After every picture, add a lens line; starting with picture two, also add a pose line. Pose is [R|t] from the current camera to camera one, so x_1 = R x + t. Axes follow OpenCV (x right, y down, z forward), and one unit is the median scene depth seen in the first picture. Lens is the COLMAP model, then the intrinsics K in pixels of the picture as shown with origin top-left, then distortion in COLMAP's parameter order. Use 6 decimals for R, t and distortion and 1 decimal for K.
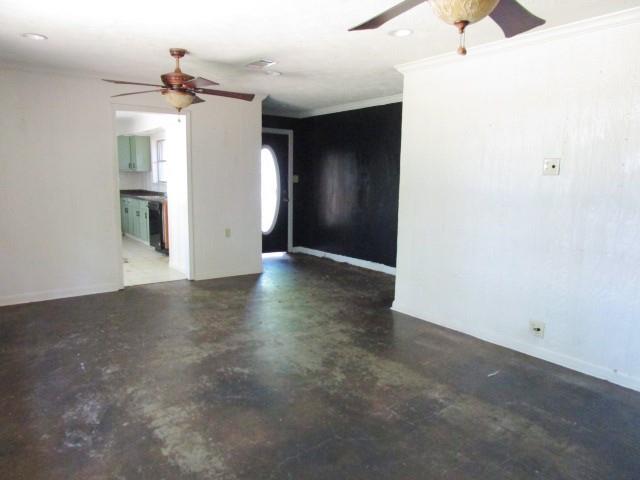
lens RADIAL K [[448.0, 0, 315.7], [0, 448.0, 241.9], [0, 0, 1]] dist [-0.024666, 0.005123]
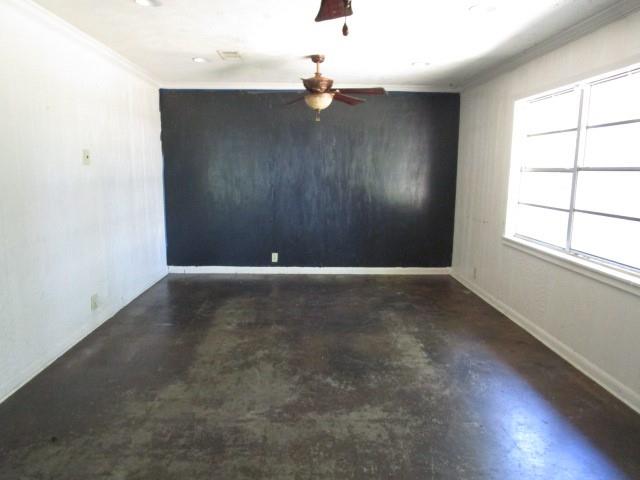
lens RADIAL K [[448.0, 0, 315.7], [0, 448.0, 241.9], [0, 0, 1]] dist [-0.024666, 0.005123]
pose [[-0.812092, -0.119251, 0.571214, -0.644622], [0.062202, 0.955627, 0.287936, -0.264542], [-0.580204, 0.269361, -0.768640, 1.681358]]
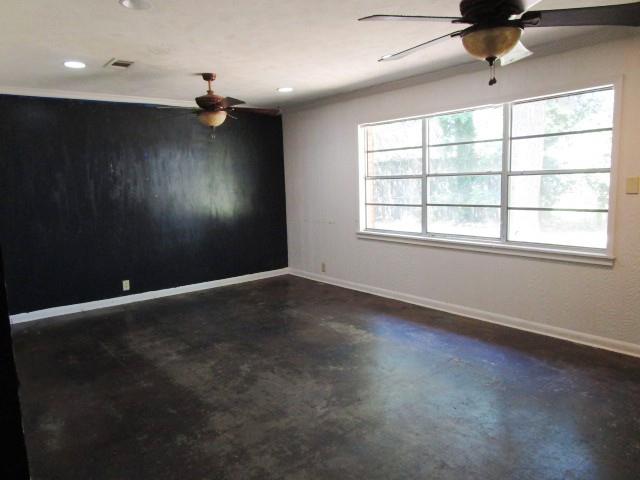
lens RADIAL K [[451.3, 0, 305.1], [0, 451.3, 240.4], [0, 0, 1]] dist [-0.047903, -0.000638]
pose [[-0.999742, 0.016652, -0.015472, -0.082117], [0.011728, 0.960961, 0.276435, -0.298882], [0.019471, 0.276182, -0.960908, 1.962121]]
